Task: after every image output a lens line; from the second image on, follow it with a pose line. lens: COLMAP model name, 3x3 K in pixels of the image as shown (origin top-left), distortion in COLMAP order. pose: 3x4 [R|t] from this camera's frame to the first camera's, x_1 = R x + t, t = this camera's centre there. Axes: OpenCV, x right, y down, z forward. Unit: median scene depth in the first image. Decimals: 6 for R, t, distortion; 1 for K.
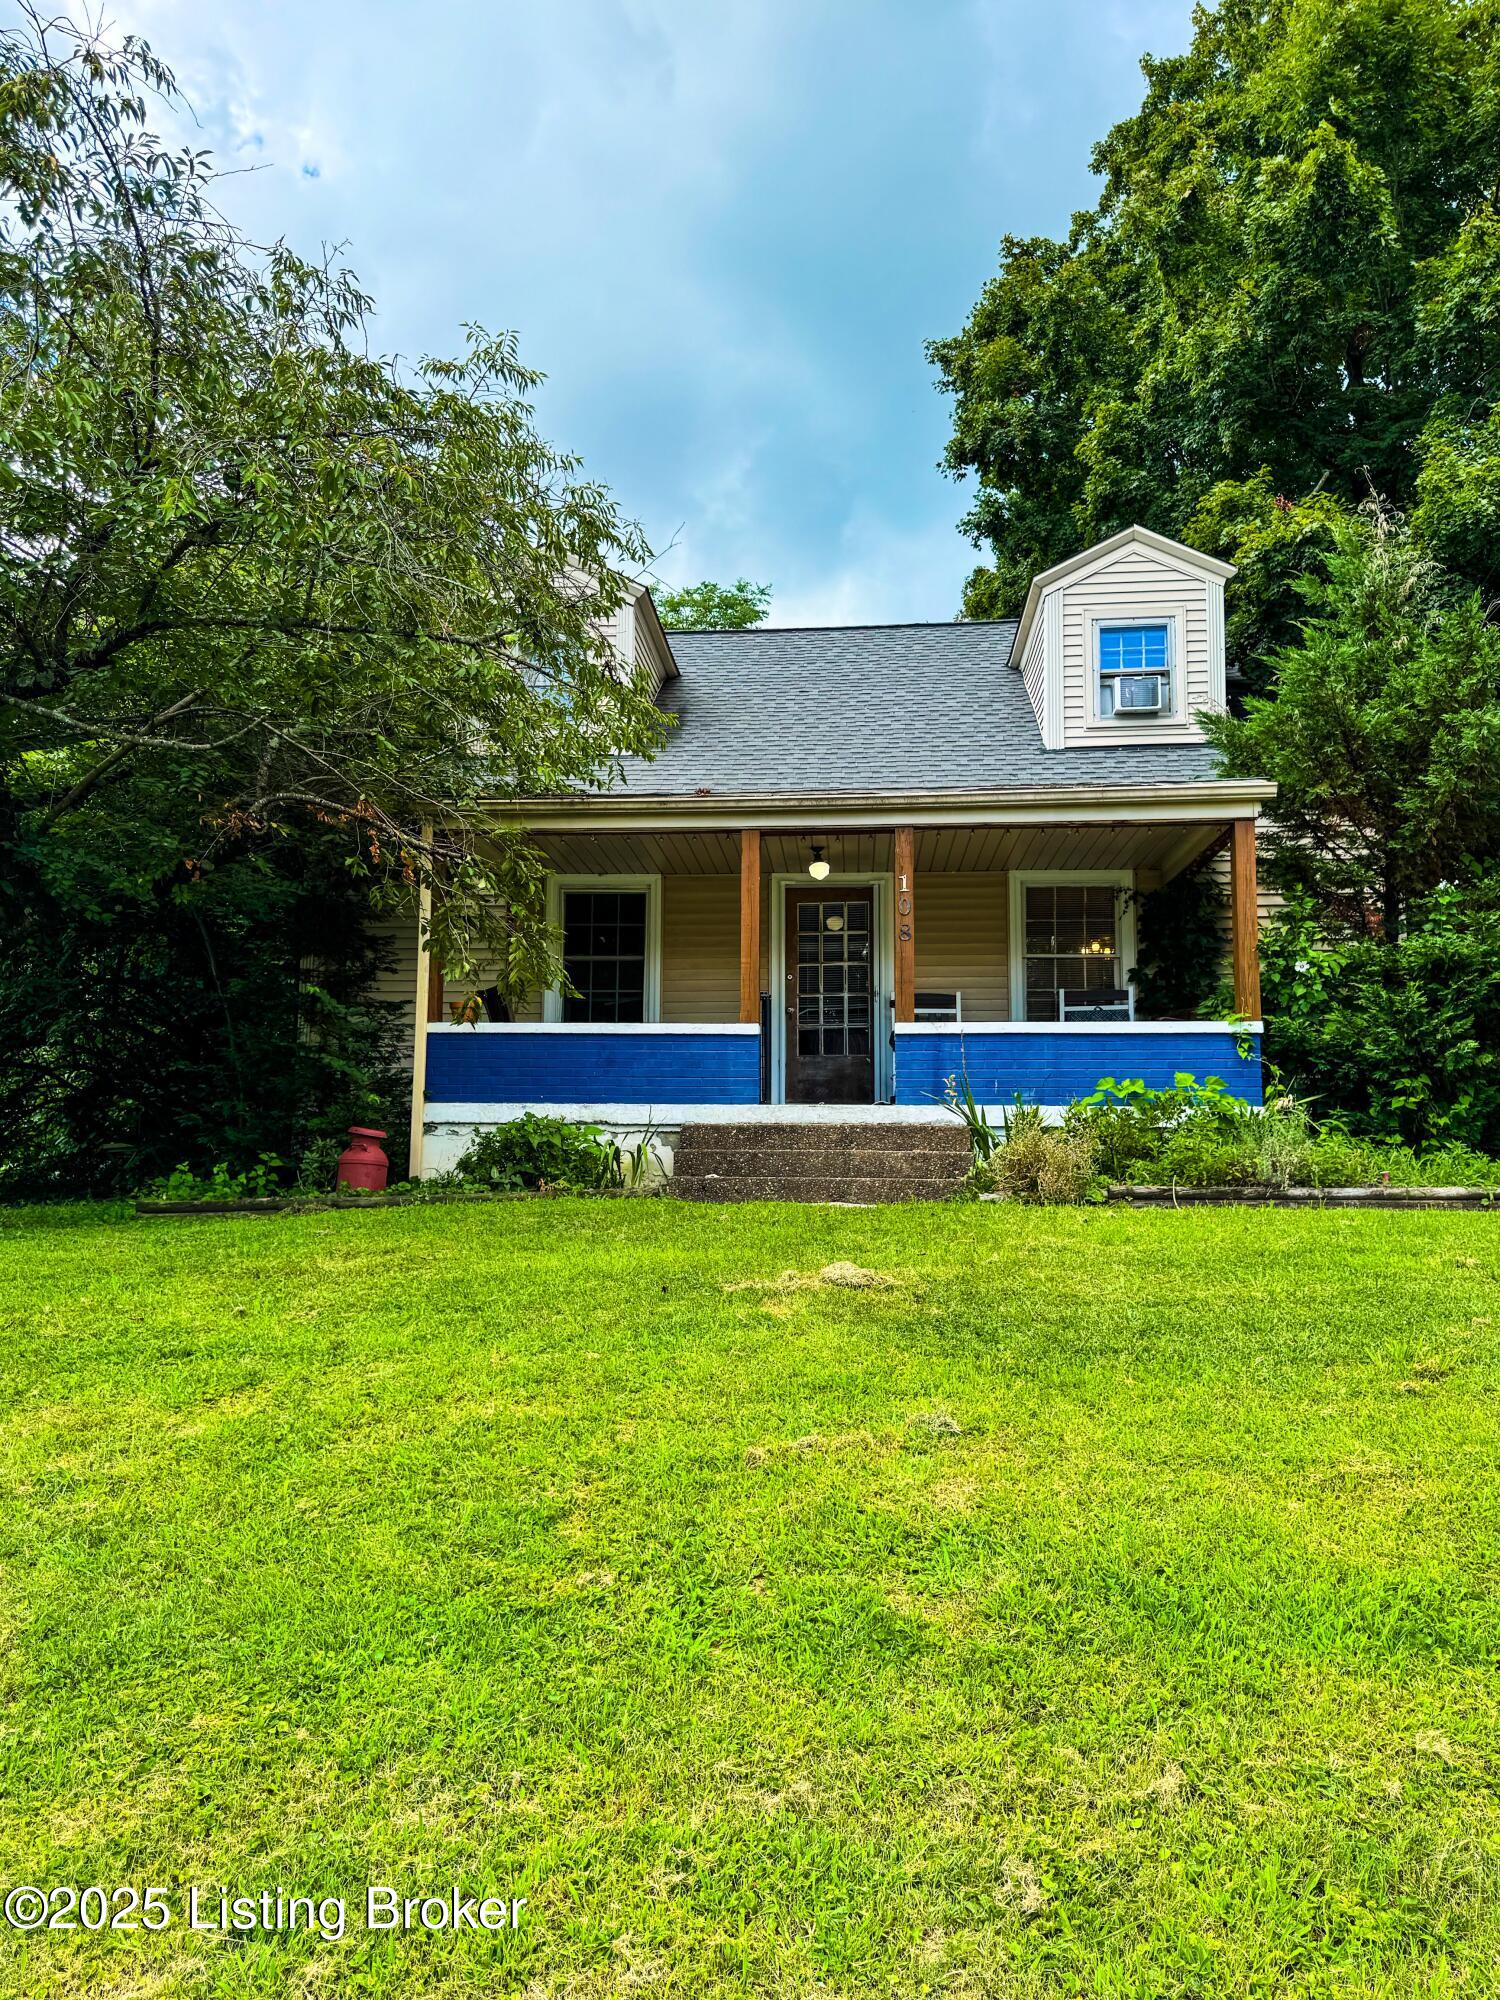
lens RADIAL K [[2087.2, 0, 736.7], [0, 2087.2, 1012.2], [0, 0, 1]] dist [0.199372, 0.006315]
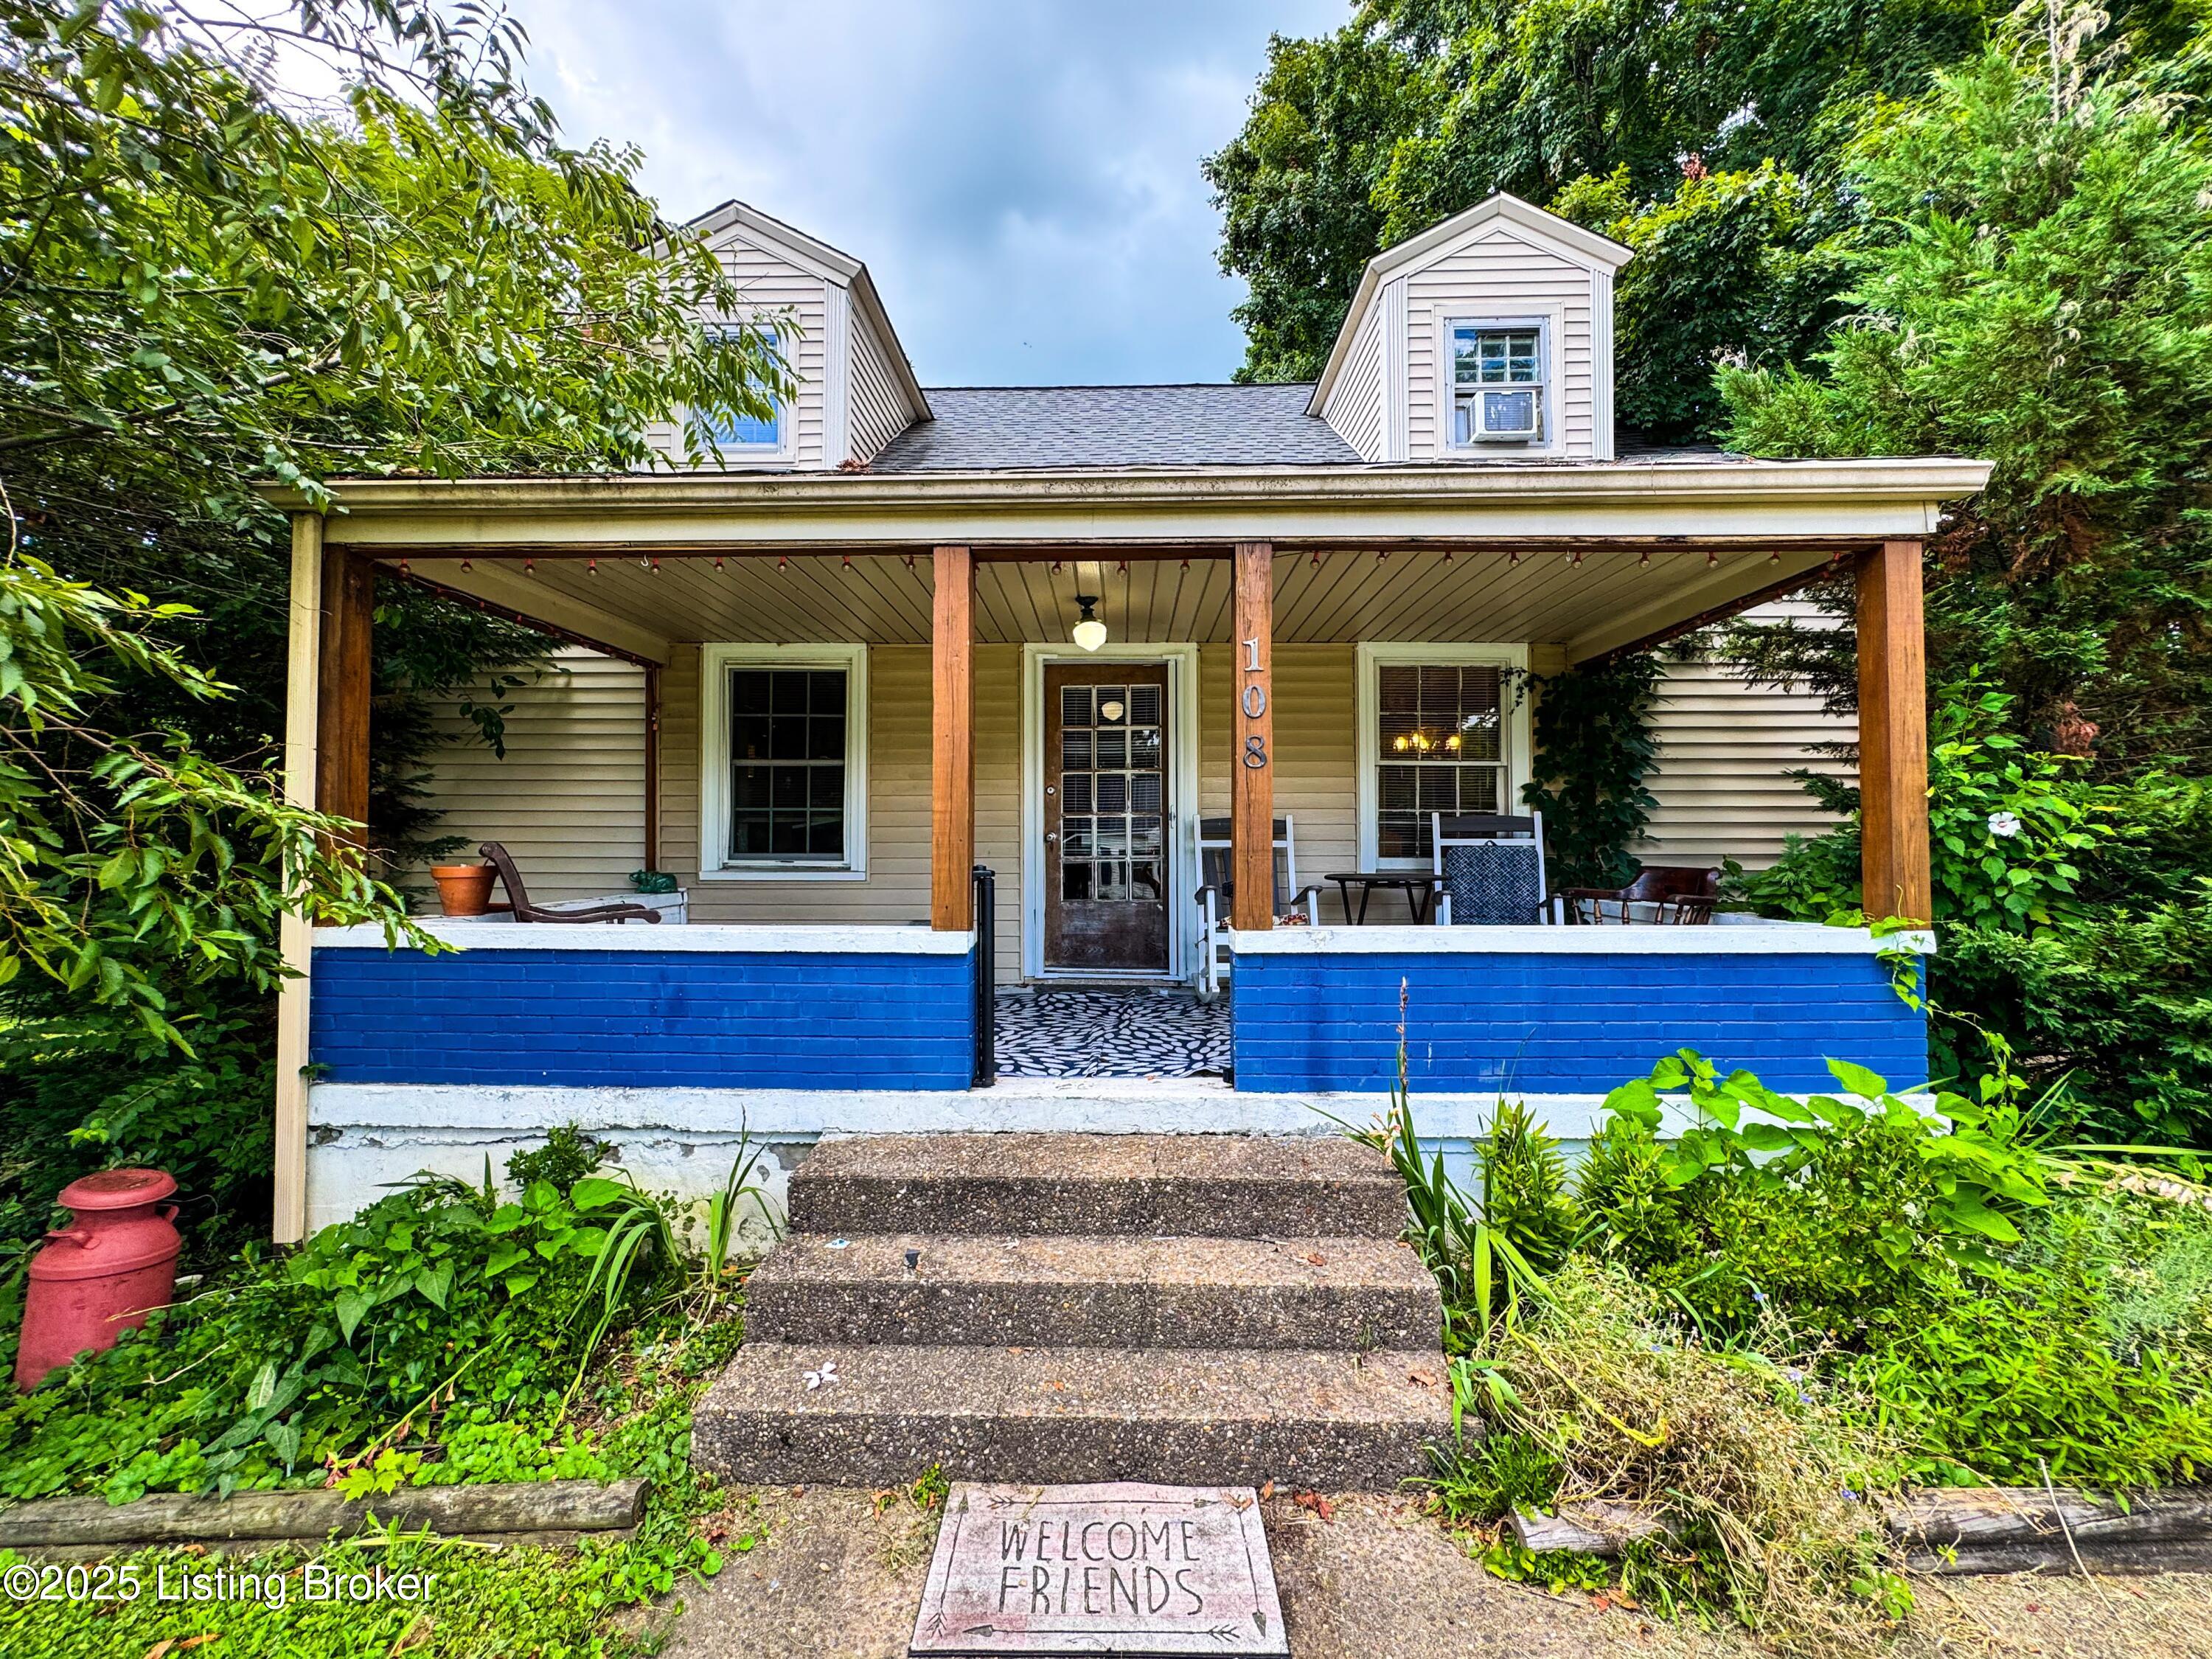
lens RADIAL K [[893.0, 0, 1112.8], [0, 893.0, 820.8], [0, 0, 1]] dist [-0.001292, 0.000613]
pose [[0.998506, -0.001918, 0.054609, 0.030178], [-0.004098, 0.993940, 0.109843, -0.040428], [-0.054489, -0.109903, 0.992448, 0.697969]]
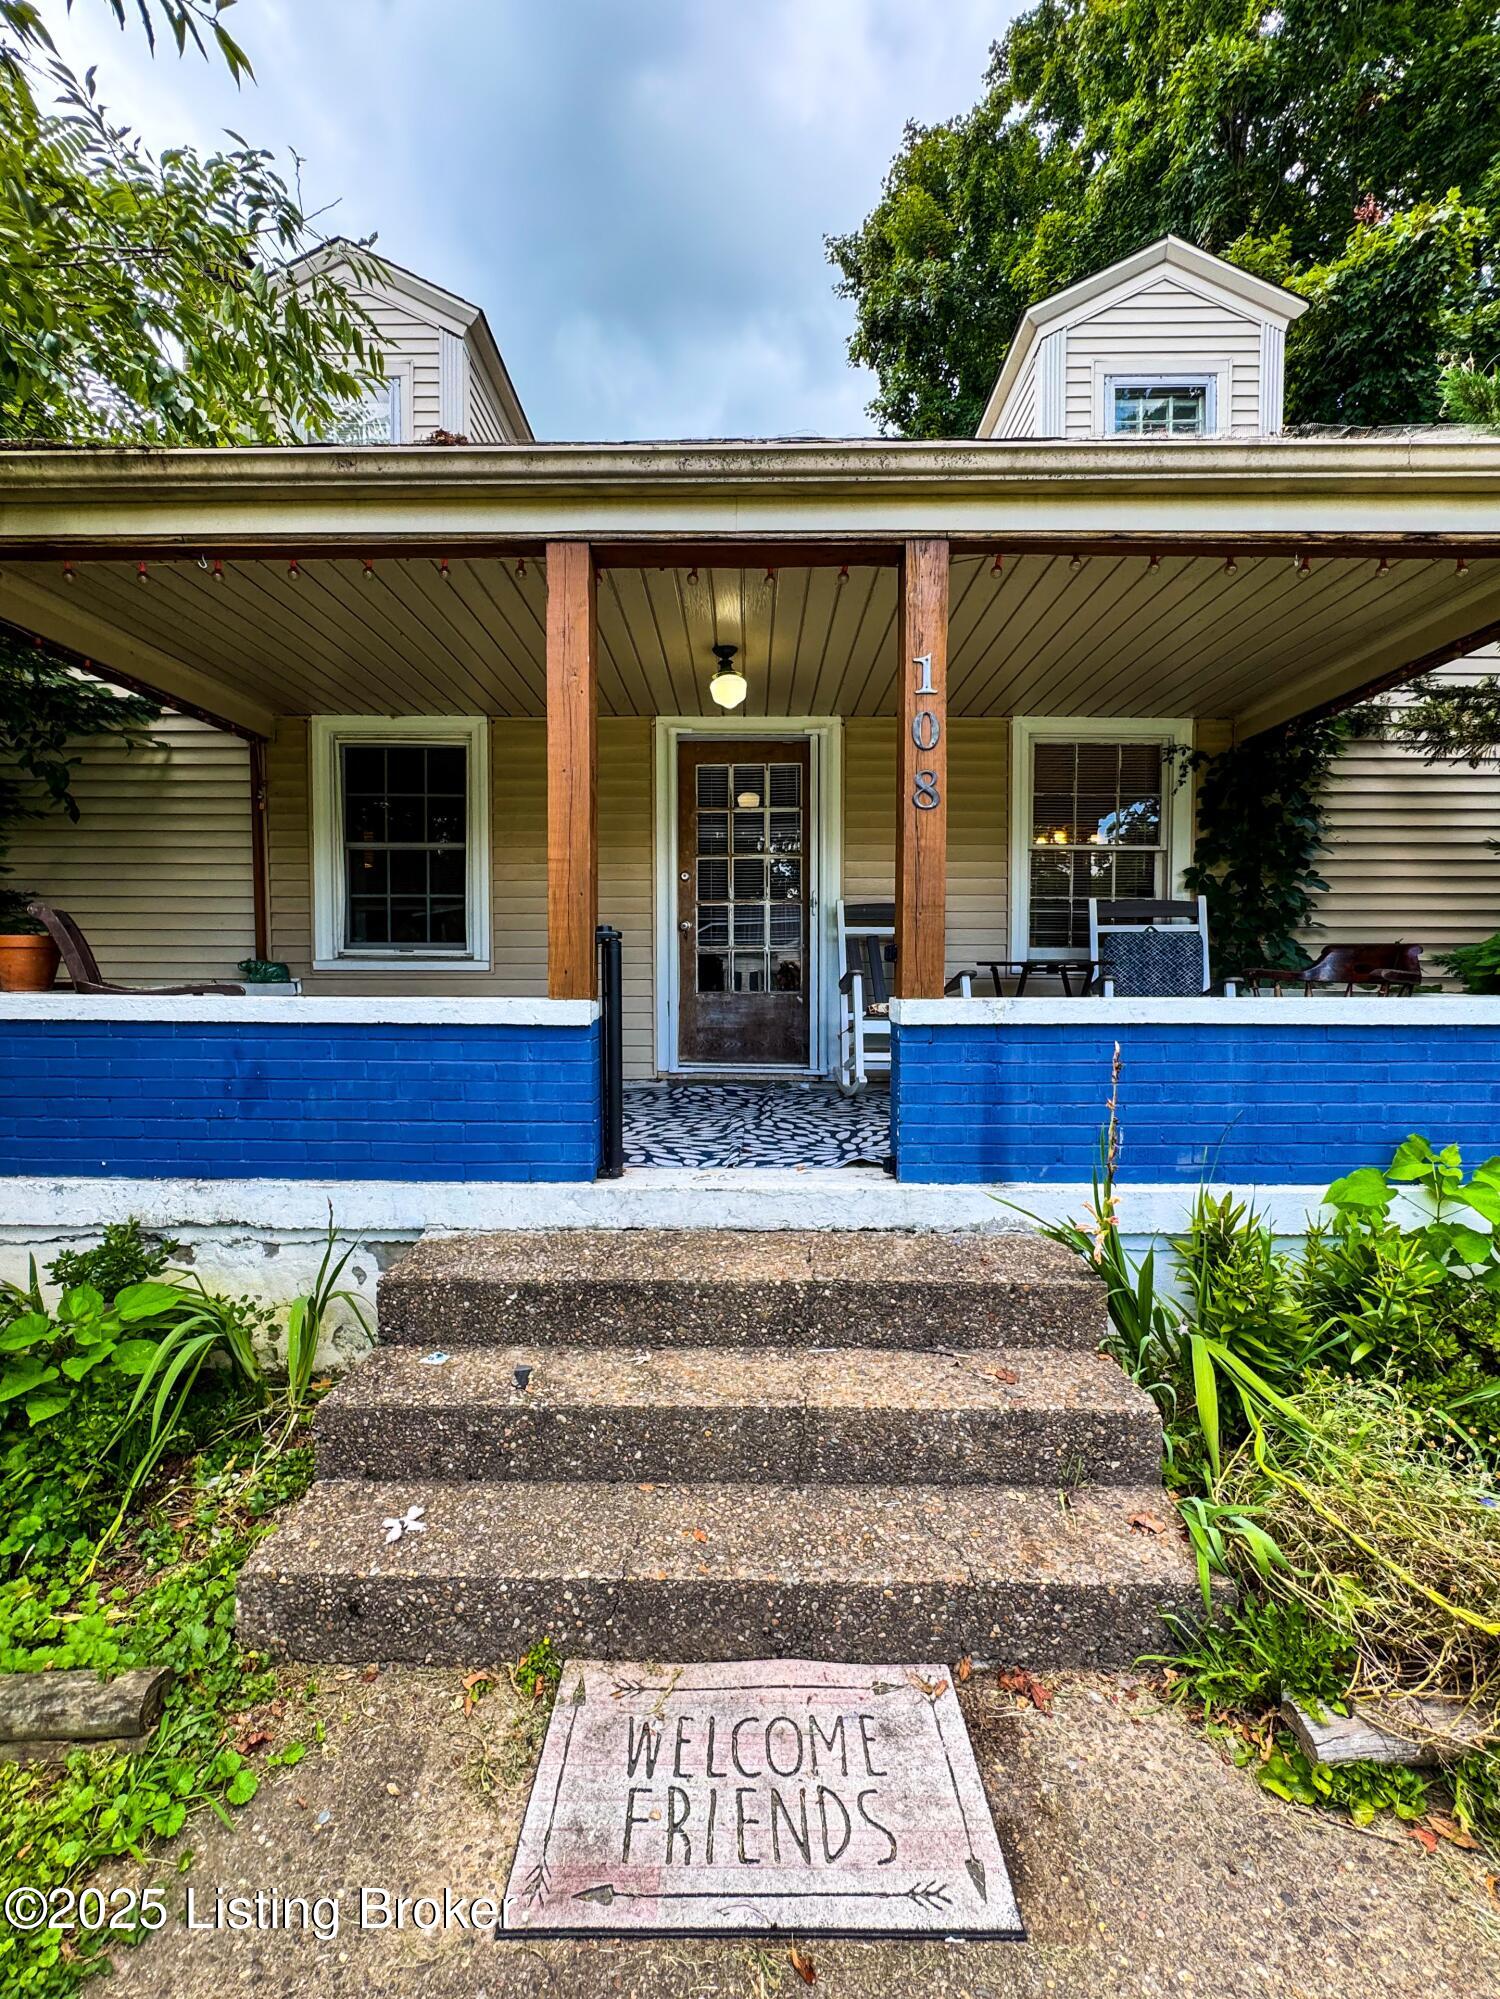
lens RADIAL K [[807.0, 0, 745.9], [0, 807.0, 999.9], [0, 0, 1]] dist [-0.001292, 0.000613]
pose [[0.998030, -0.004041, 0.062607, 0.028831], [-0.006117, 0.986901, 0.161211, -0.019595], [-0.062439, -0.161276, 0.984932, 0.738944]]
